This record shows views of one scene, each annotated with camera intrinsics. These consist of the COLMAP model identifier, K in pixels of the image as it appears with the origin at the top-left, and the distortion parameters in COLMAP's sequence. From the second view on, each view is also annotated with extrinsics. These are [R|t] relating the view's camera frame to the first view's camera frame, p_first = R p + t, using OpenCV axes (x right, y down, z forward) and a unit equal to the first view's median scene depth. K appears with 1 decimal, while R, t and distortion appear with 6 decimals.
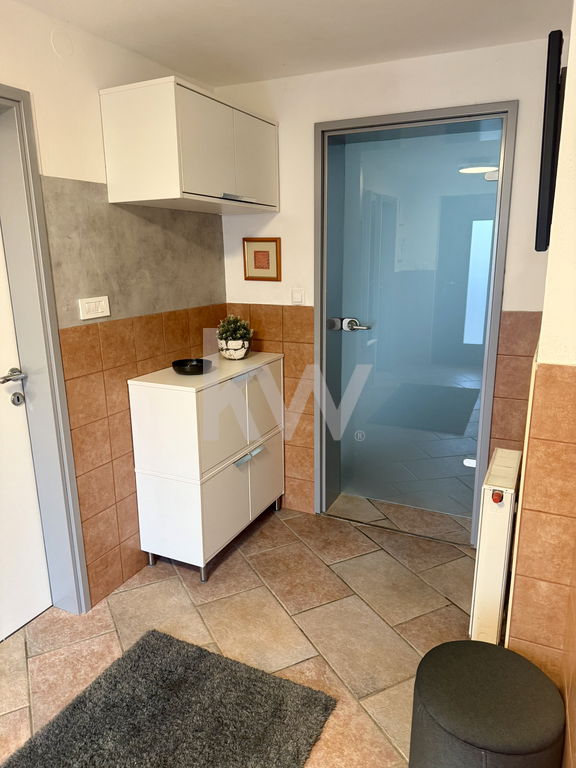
lens RADIAL K [[539.2, 0, 287.0], [0, 539.2, 386.4], [0, 0, 1]] dist [0.073614, -0.104079]
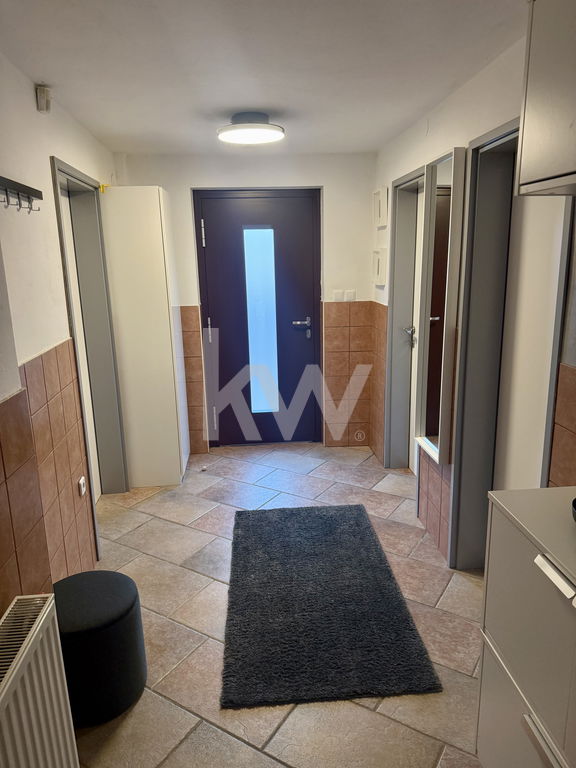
lens RADIAL K [[539.2, 0, 287.0], [0, 539.2, 386.4], [0, 0, 1]] dist [0.073614, -0.104079]
pose [[-0.857992, 0.161363, -0.487659, 0.359233], [-0.086434, 0.890485, 0.446729, -0.415336], [0.506338, 0.425440, -0.750081, 1.443578]]
